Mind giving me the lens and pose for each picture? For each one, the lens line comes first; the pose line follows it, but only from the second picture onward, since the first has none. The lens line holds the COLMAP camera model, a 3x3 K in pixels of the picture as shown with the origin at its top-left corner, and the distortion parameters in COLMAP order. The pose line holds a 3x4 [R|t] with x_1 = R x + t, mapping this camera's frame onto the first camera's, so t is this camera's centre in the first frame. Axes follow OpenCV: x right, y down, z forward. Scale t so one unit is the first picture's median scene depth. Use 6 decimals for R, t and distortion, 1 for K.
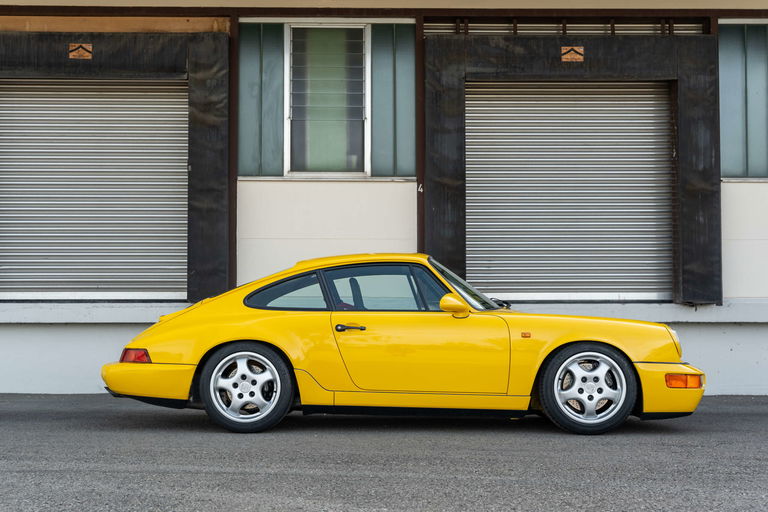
lens RADIAL K [[1051.3, 0, 340.4], [0, 1051.3, 288.4], [0, 0, 1]] dist [0.001688, 0.000000]
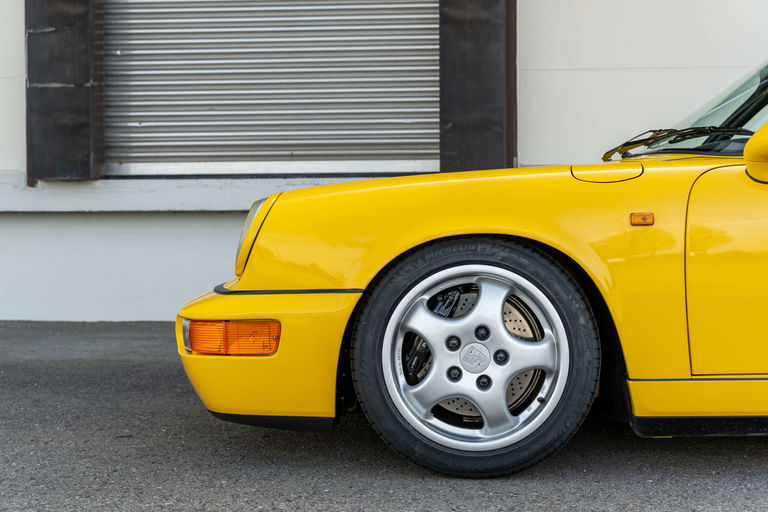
lens RADIAL K [[1107.8, 0, 380.1], [0, 1107.8, 256.8], [0, 0, 1]] dist [0.028917, 0.000000]
pose [[0.995155, -0.002410, -0.098294, -0.114294], [0.009309, 0.997518, 0.069789, 0.014865], [0.097882, -0.070365, 0.992707, 0.344231]]
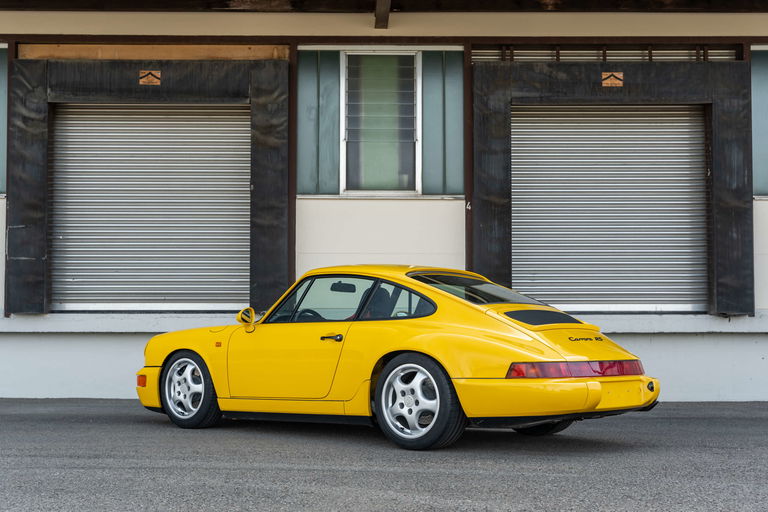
lens RADIAL K [[1031.5, 0, 358.1], [0, 1031.5, 292.7], [0, 0, 1]] dist [0.005696, 0.000000]
pose [[0.999925, 0.000812, -0.012251, -0.022690], [-0.000853, 0.999994, -0.003353, -0.004068], [0.012248, 0.003363, 0.999919, -0.042587]]
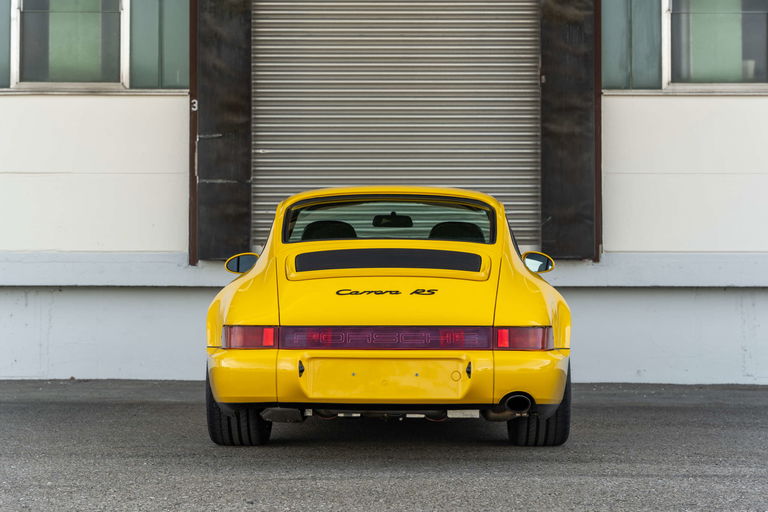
lens RADIAL K [[1455.4, 0, 377.7], [0, 1455.4, 242.8], [0, 0, 1]] dist [0.046021, 0.000000]
pose [[0.999745, -0.000091, -0.022593, -0.233055], [0.000231, 0.999981, 0.006219, -0.004758], [0.022592, -0.006223, 0.999725, -0.035044]]
